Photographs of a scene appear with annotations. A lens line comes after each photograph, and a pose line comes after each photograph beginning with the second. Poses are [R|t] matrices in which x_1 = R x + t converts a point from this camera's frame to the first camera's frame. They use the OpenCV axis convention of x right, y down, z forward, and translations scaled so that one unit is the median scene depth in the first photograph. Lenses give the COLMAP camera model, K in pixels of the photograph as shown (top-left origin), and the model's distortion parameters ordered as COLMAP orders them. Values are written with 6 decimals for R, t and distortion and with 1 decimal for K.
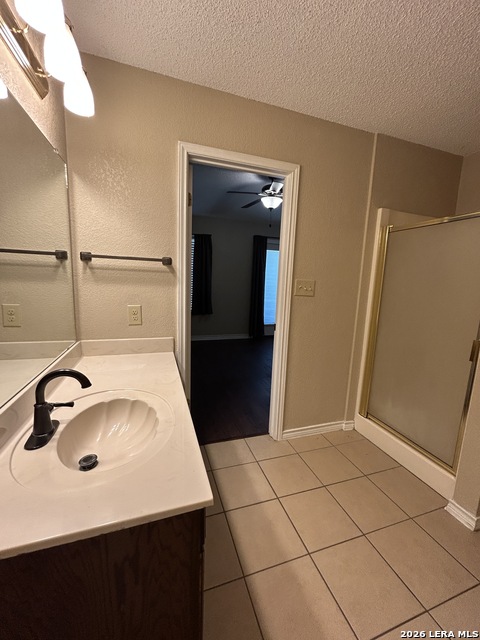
lens RADIAL K [[256.4, 0, 240.2], [0, 256.4, 317.3], [0, 0, 1]] dist [-0.010573, 0.000415]
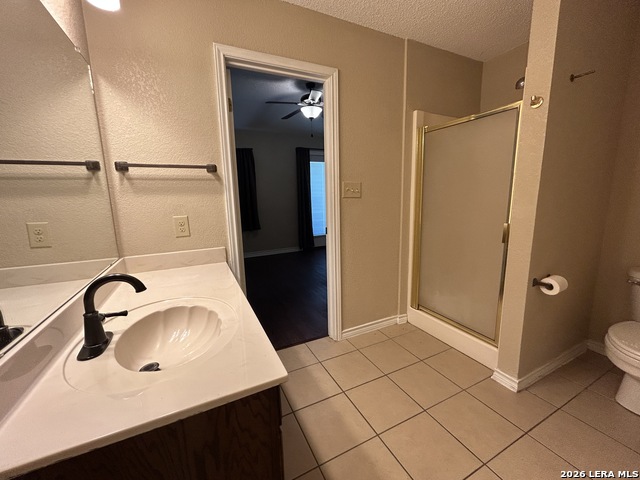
lens RADIAL K [[256.4, 0, 319.7], [0, 256.4, 236.0], [0, 0, 1]] dist [-0.010573, 0.000415]
pose [[0.989088, -0.083952, 0.121062, -0.019753], [0.082432, 0.996443, 0.017517, 0.050776], [-0.122102, -0.007347, 0.992490, -0.011164]]
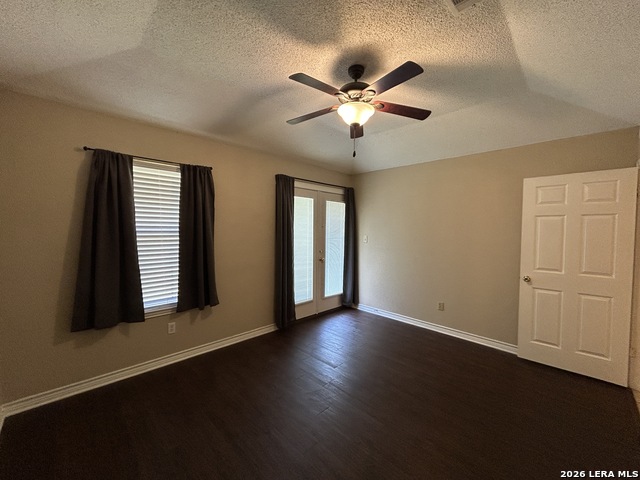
lens RADIAL K [[256.4, 0, 319.7], [0, 256.4, 236.0], [0, 0, 1]] dist [-0.010573, 0.000415]
pose [[0.900071, -0.043539, 0.433563, -0.541222], [0.090744, 0.991910, -0.088773, -0.342363], [-0.426191, 0.119246, 0.896740, 1.404248]]
